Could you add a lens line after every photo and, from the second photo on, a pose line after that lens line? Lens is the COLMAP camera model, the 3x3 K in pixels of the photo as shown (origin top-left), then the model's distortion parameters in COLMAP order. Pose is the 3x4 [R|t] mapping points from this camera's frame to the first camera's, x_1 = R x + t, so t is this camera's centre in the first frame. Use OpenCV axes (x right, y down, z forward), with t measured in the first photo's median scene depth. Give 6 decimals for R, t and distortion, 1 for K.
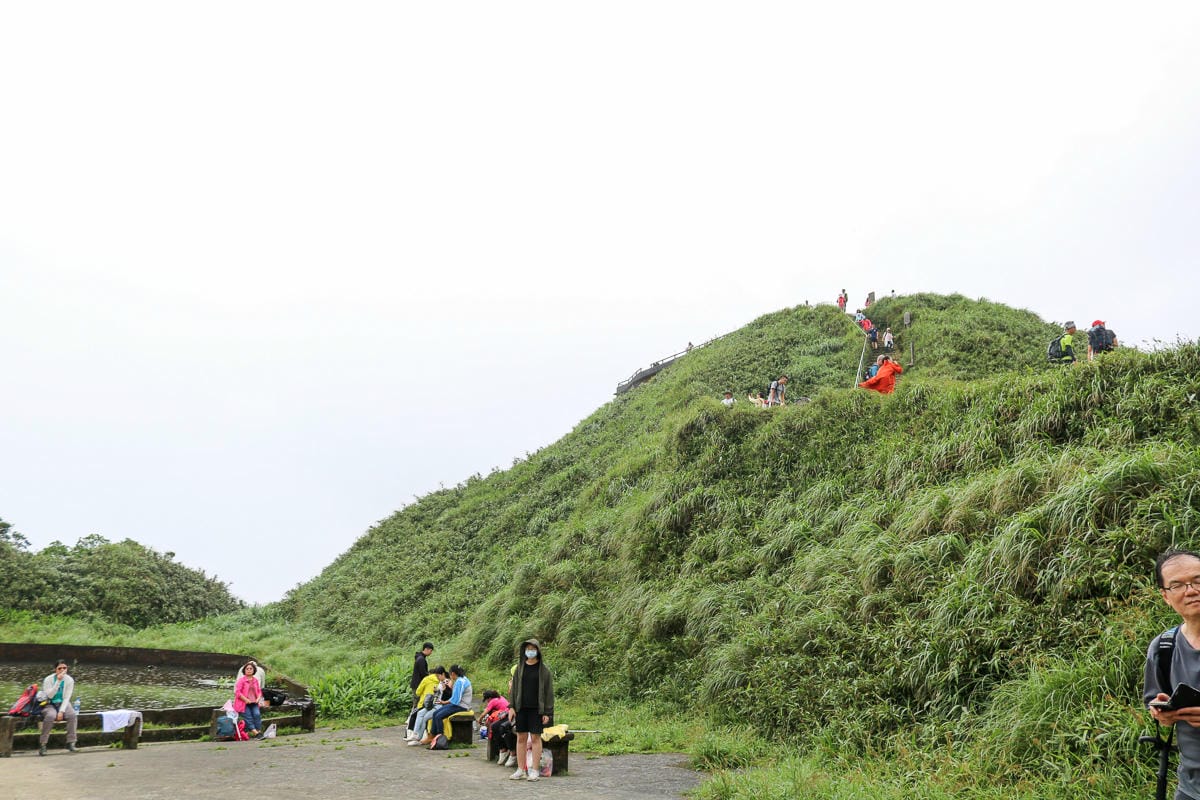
lens RADIAL K [[1020.2, 0, 600.0], [0, 1020.2, 400.0], [0, 0, 1]] dist [0.005103, 0.029223]
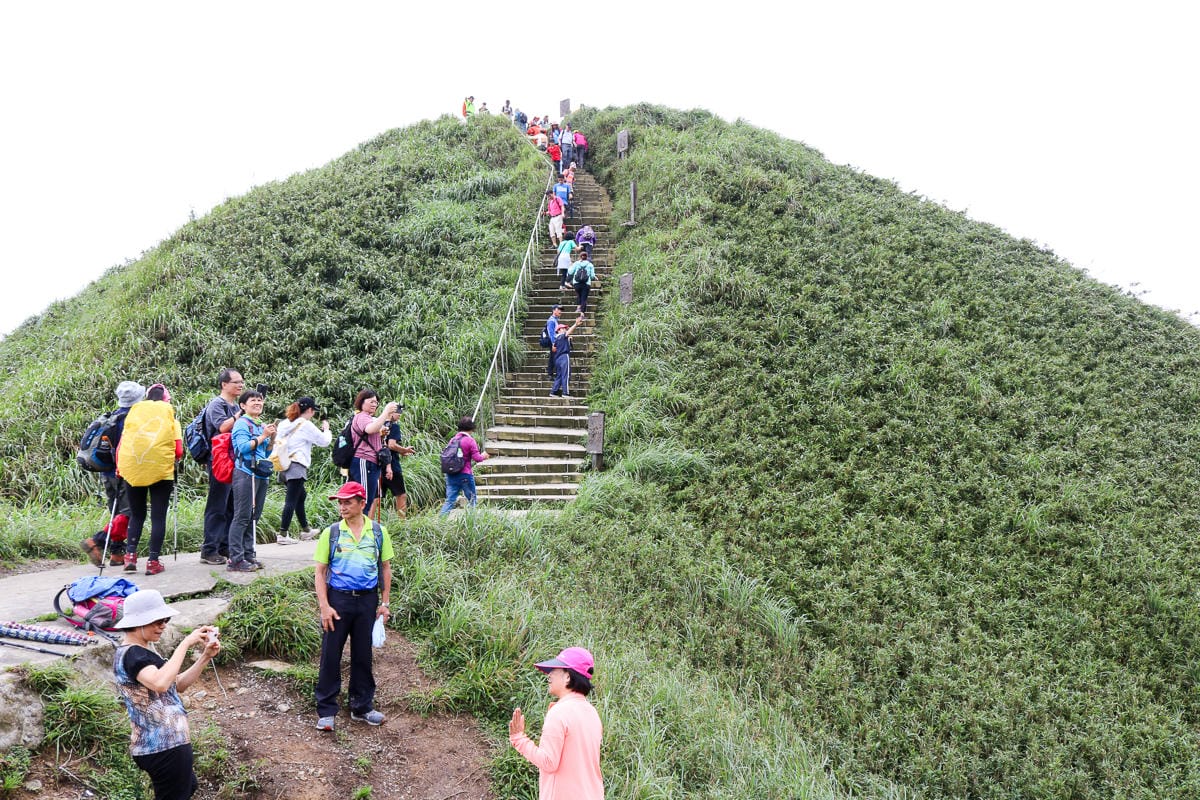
lens RADIAL K [[1020.2, 0, 600.0], [0, 1020.2, 400.0], [0, 0, 1]] dist [0.005103, 0.029223]
pose [[0.958167, -0.011587, 0.285975, 0.128976], [-0.028366, 0.990416, 0.135171, -0.014580], [-0.284801, -0.137628, 0.948655, 0.461412]]
